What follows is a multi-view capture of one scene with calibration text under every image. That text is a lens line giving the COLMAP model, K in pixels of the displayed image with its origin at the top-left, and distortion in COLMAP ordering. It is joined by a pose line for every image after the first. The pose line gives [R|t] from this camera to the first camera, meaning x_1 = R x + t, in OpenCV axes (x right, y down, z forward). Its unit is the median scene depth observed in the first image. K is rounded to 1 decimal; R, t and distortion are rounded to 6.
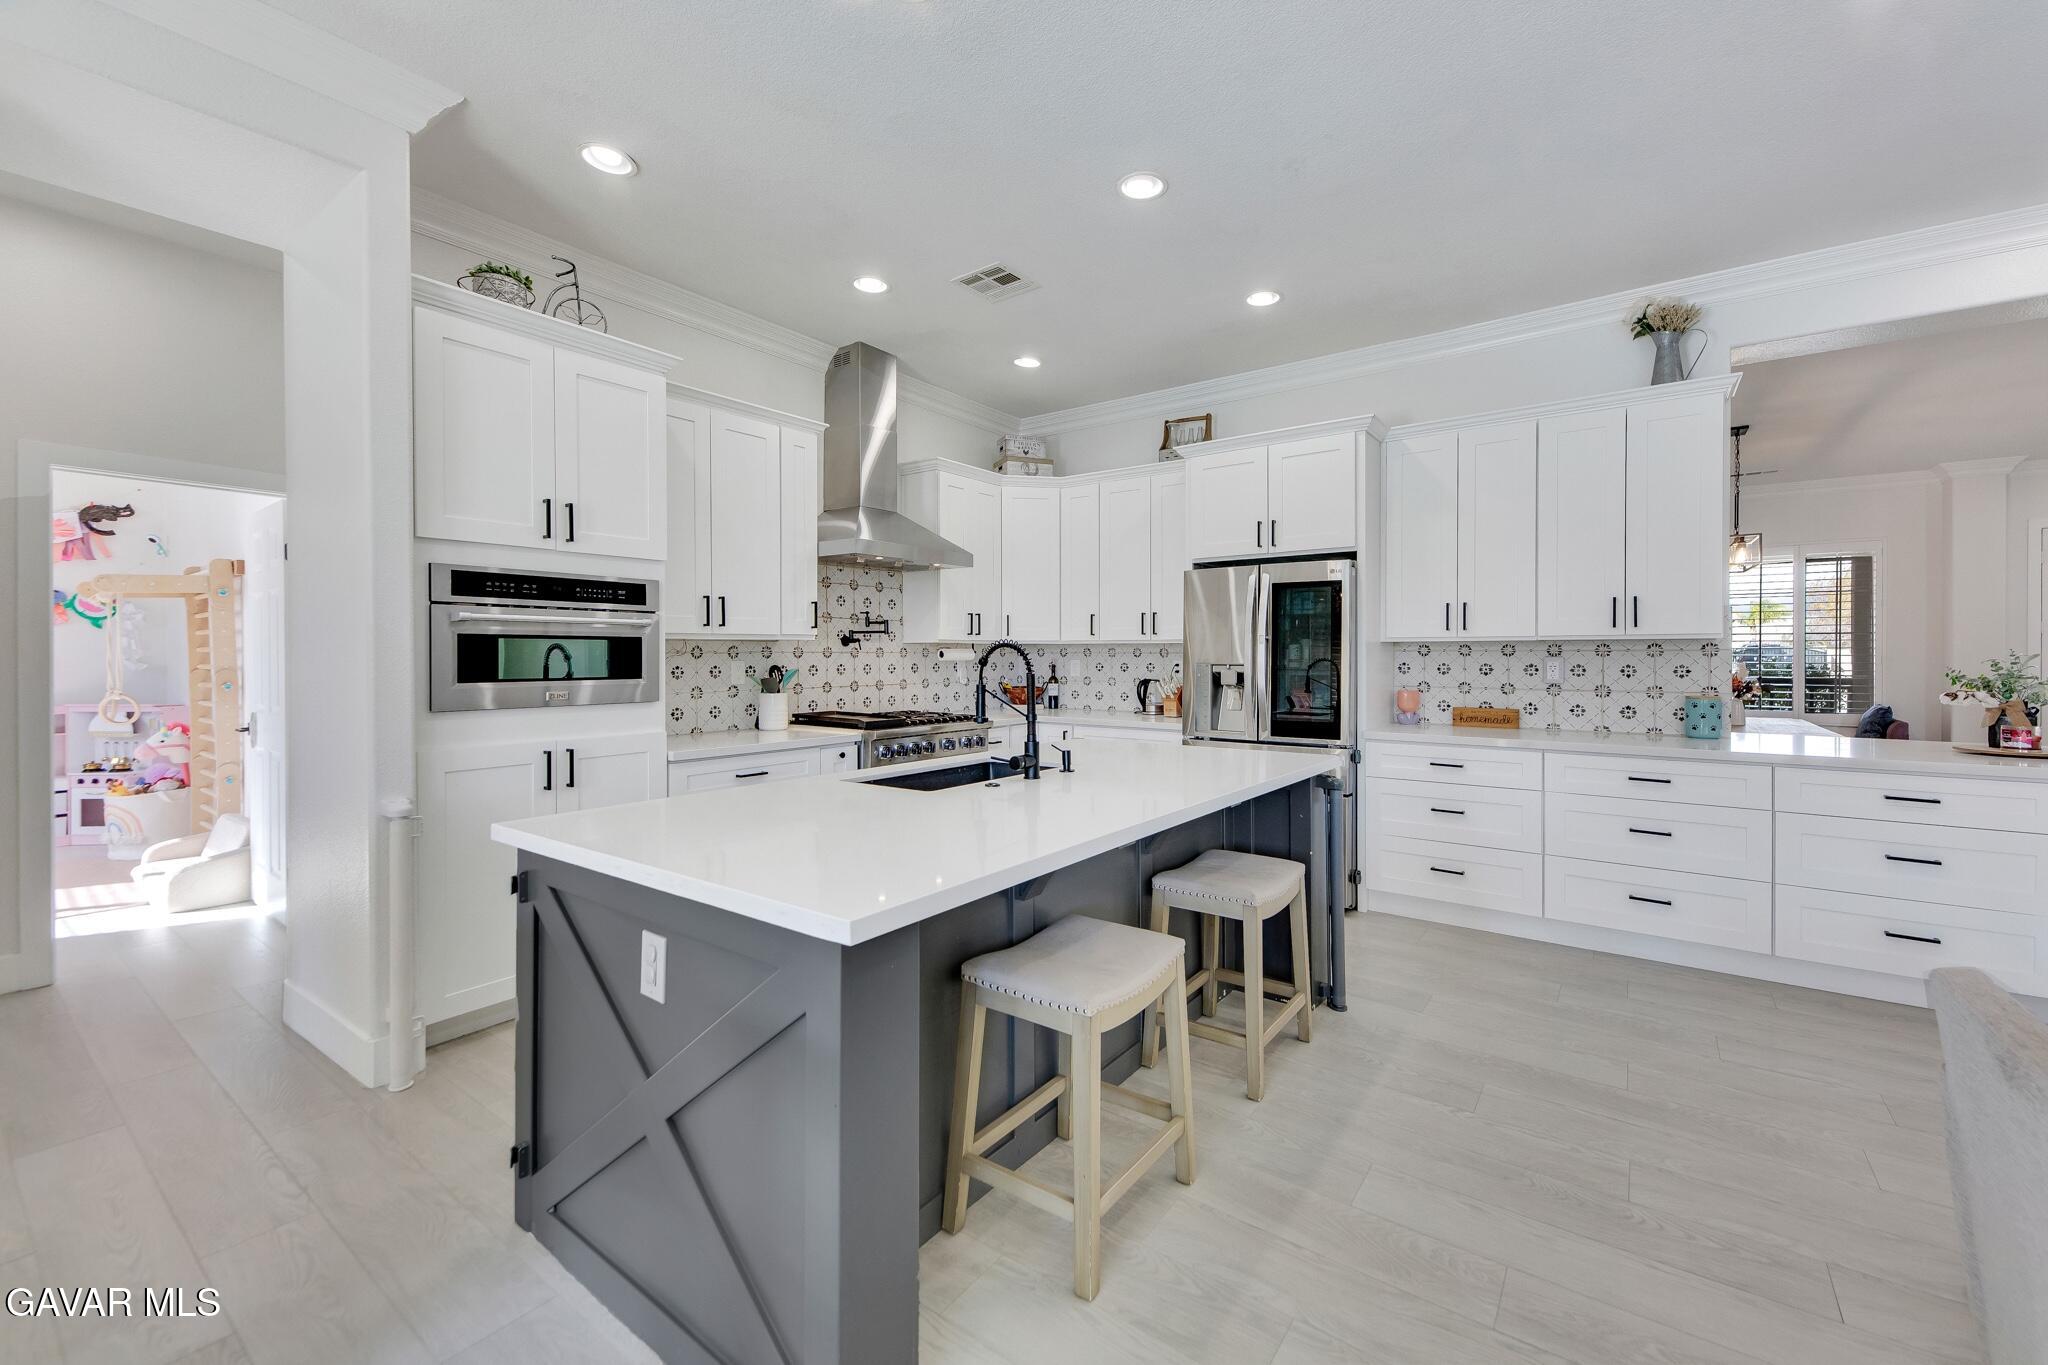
lens RADIAL K [[820.2, 0, 1041.7], [0, 820.2, 658.1], [0, 0, 1]] dist [0.000019, -0.000272]
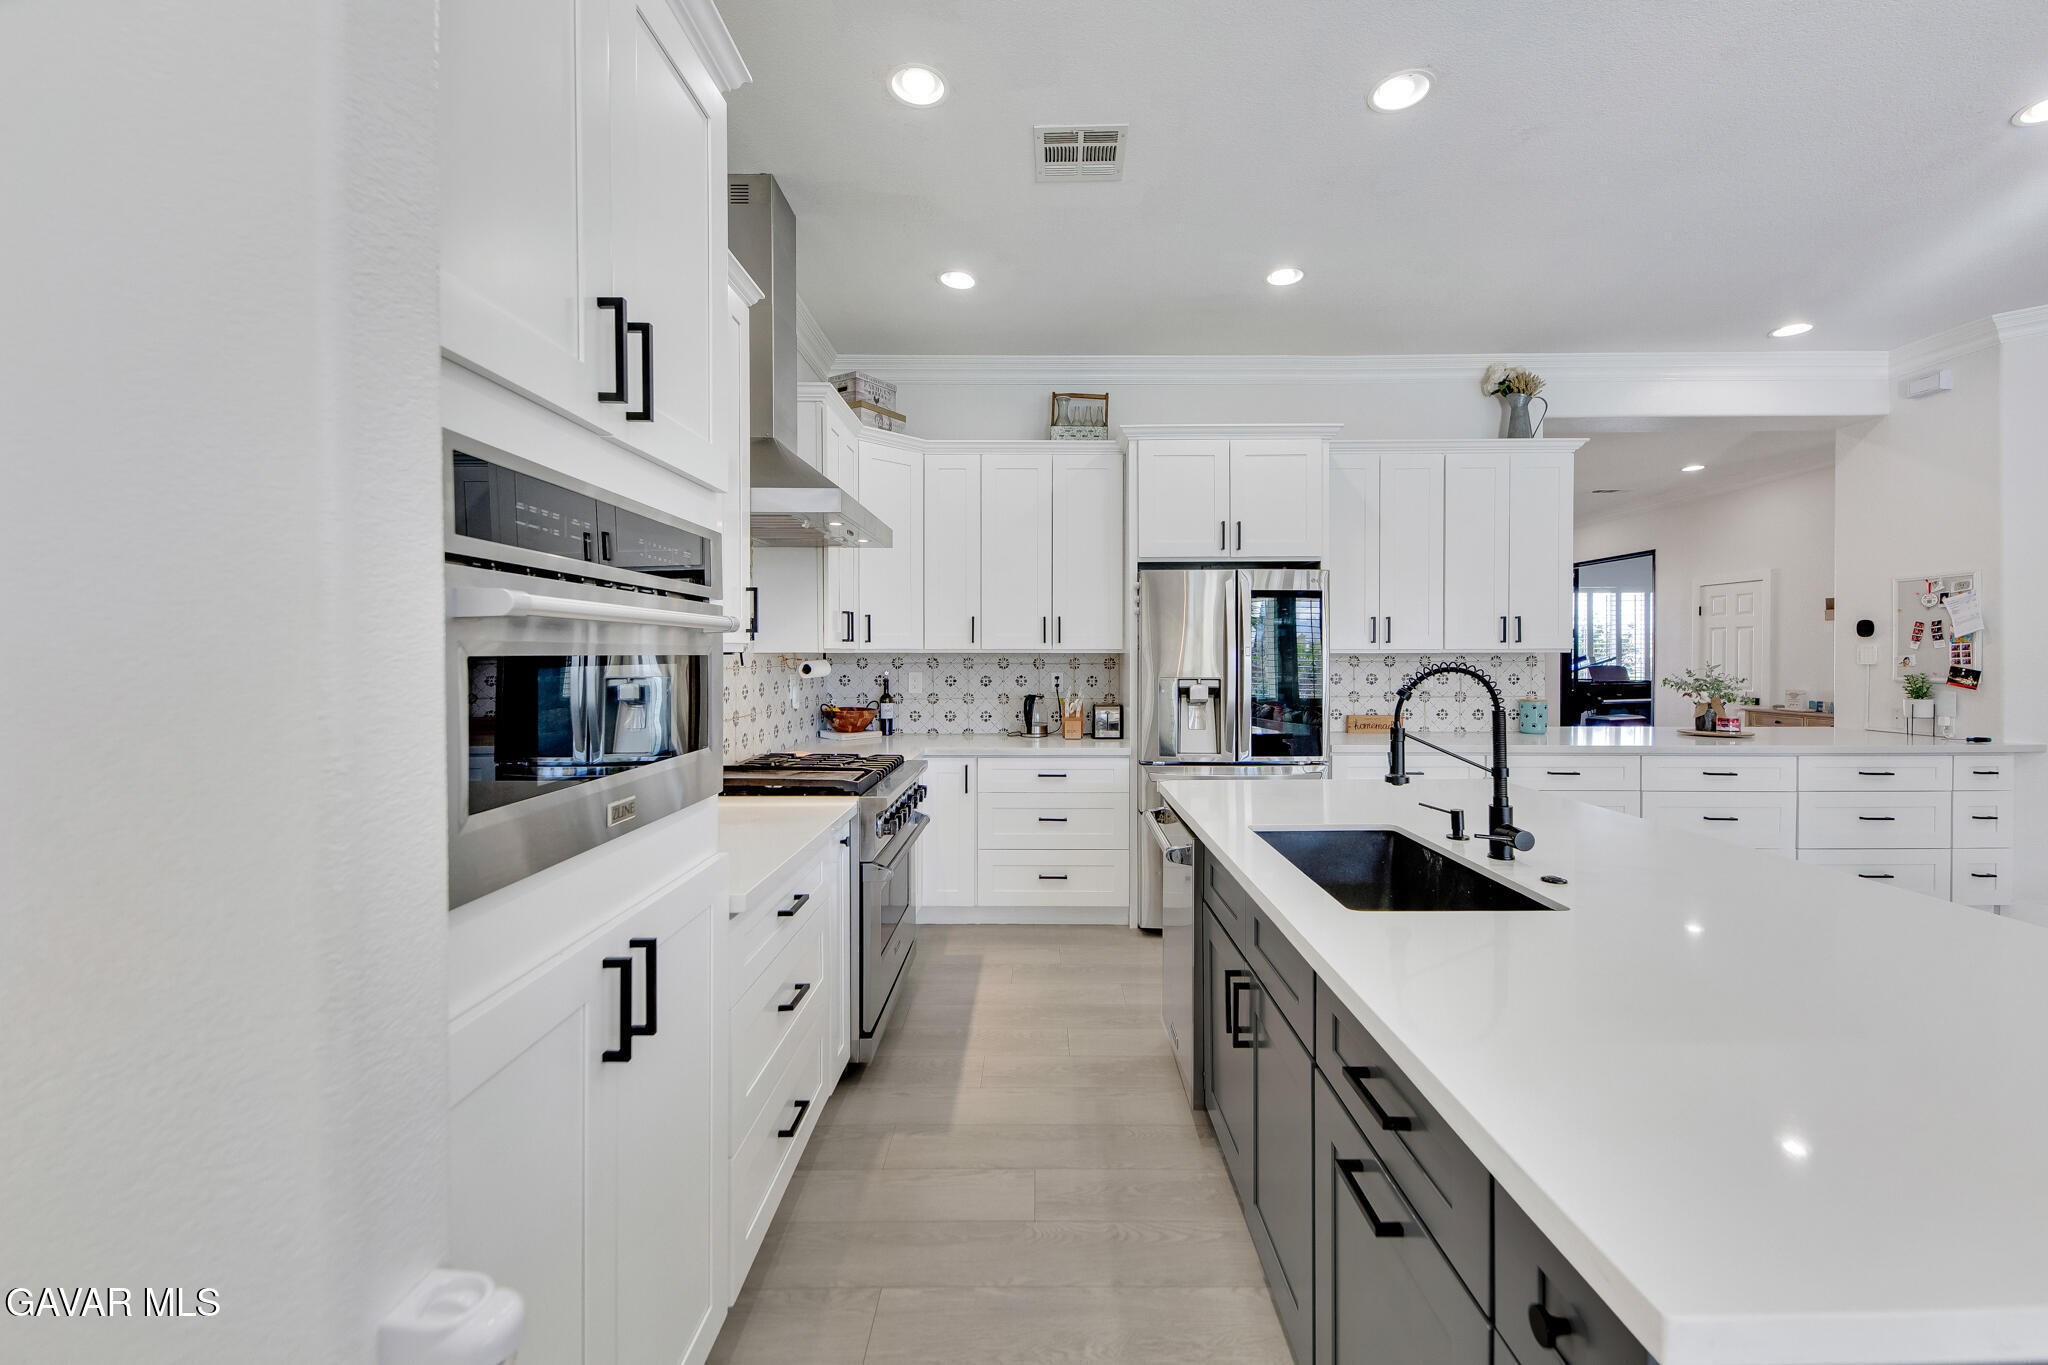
lens RADIAL K [[820.2, 0, 1041.7], [0, 820.2, 658.1], [0, 0, 1]] dist [0.000019, -0.000272]
pose [[0.808771, -0.003808, 0.588111, -0.437028], [0.003818, 0.999992, 0.001225, -0.016311], [-0.588111, 0.001254, 0.808779, 0.380852]]
